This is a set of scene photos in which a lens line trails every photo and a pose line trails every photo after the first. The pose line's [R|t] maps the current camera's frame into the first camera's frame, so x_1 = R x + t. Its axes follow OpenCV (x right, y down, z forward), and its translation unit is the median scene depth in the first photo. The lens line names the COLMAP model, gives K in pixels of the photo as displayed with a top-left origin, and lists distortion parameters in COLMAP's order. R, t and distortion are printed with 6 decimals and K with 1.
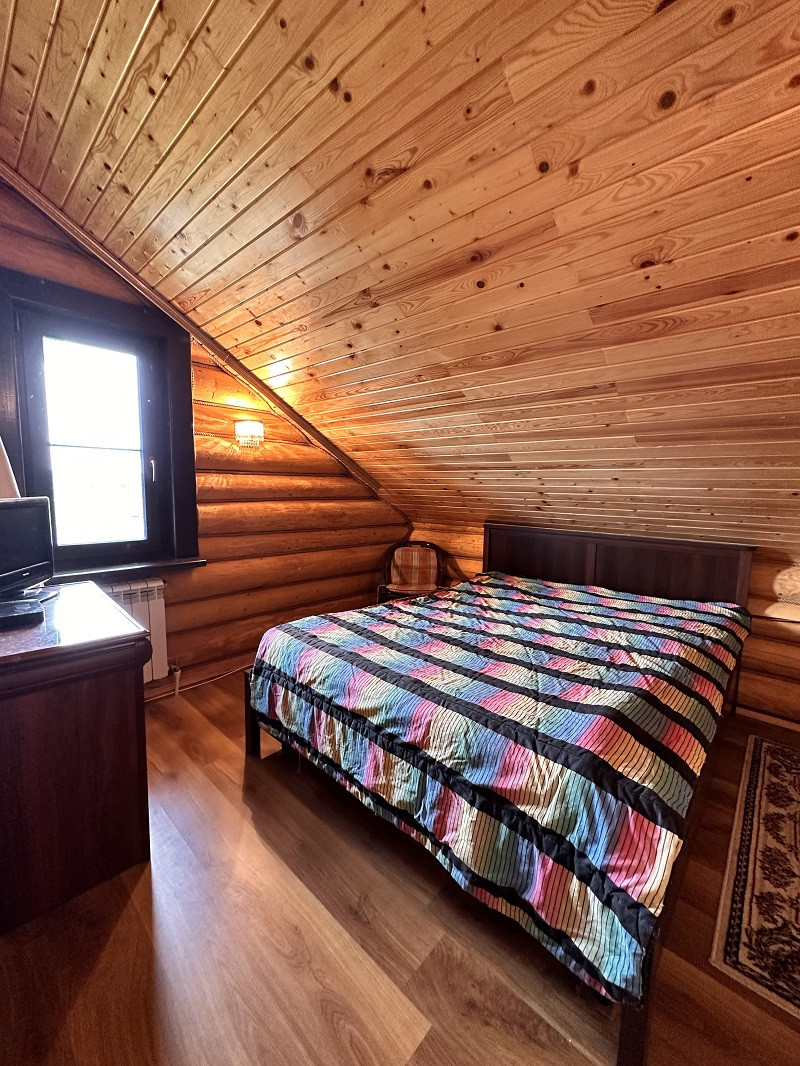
lens RADIAL K [[426.1, 0, 400.0], [0, 426.1, 532.6], [0, 0, 1]] dist [0.002486, 0.001196]
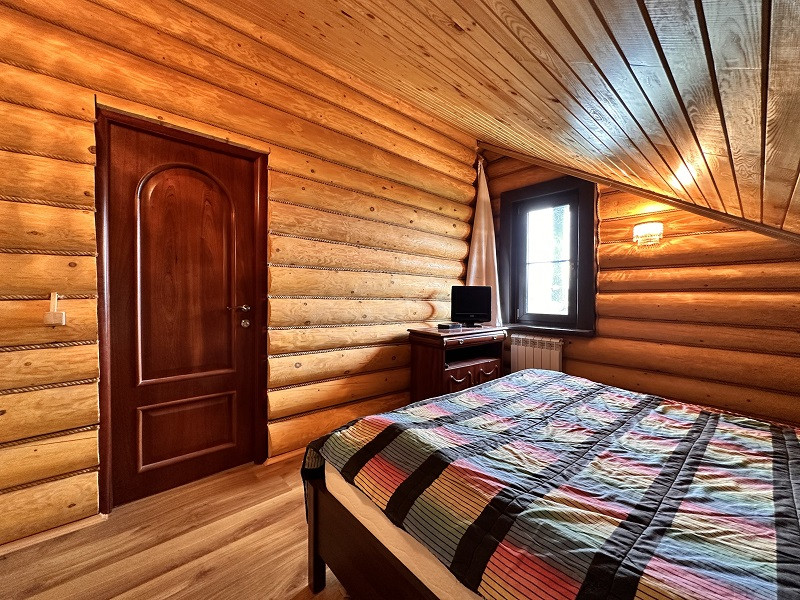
lens RADIAL K [[319.8, 0, 400.2], [0, 319.8, 299.3], [0, 0, 1]] dist [0.002486, 0.001196]
pose [[-0.104813, 0.000644, -0.994492, 0.616093], [-0.110894, 0.993756, 0.012331, 0.011758], [0.988290, 0.111576, -0.104087, 0.451954]]
